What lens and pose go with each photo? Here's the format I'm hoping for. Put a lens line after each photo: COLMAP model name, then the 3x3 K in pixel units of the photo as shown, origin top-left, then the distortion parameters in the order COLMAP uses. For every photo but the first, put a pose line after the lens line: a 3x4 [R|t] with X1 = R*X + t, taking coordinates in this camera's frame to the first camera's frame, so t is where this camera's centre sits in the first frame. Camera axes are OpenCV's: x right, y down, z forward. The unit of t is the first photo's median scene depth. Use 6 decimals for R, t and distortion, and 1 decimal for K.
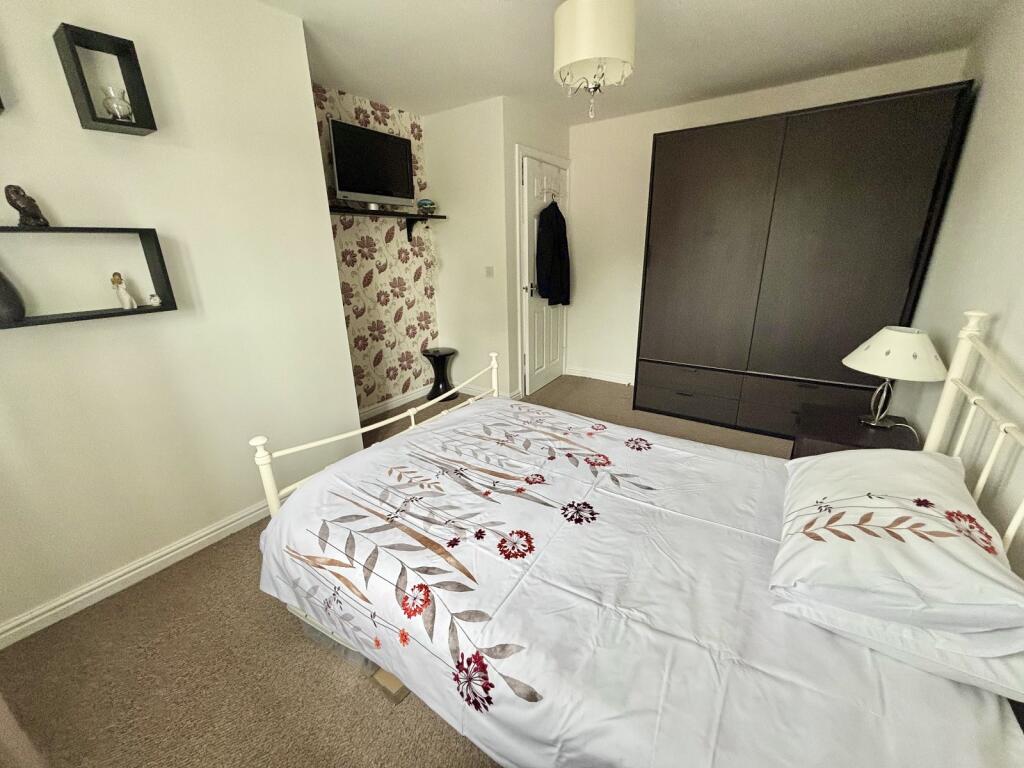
lens RADIAL K [[410.7, 0, 512.0], [0, 410.7, 384.0], [0, 0, 1]] dist [-0.002351, -0.000811]
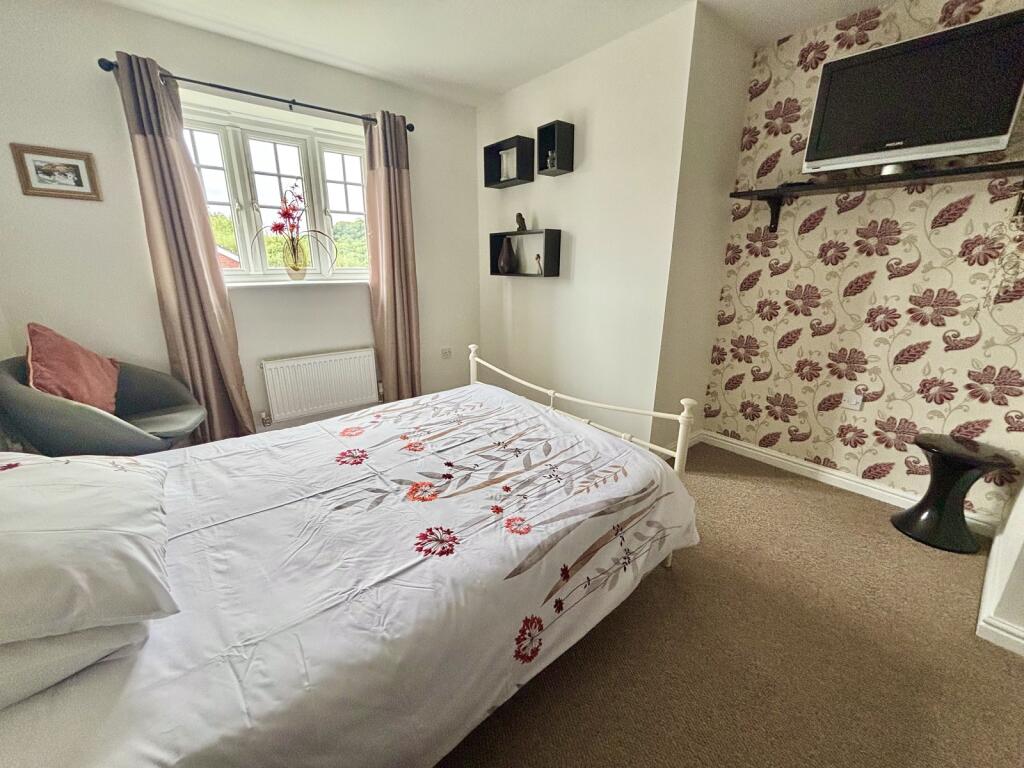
lens RADIAL K [[410.7, 0, 512.0], [0, 410.7, 384.0], [0, 0, 1]] dist [-0.002351, -0.000811]
pose [[-0.271848, 0.288583, -0.918051, 0.747067], [-0.304784, 0.879051, 0.366574, -0.309223], [0.912801, 0.379460, -0.151013, 1.073539]]
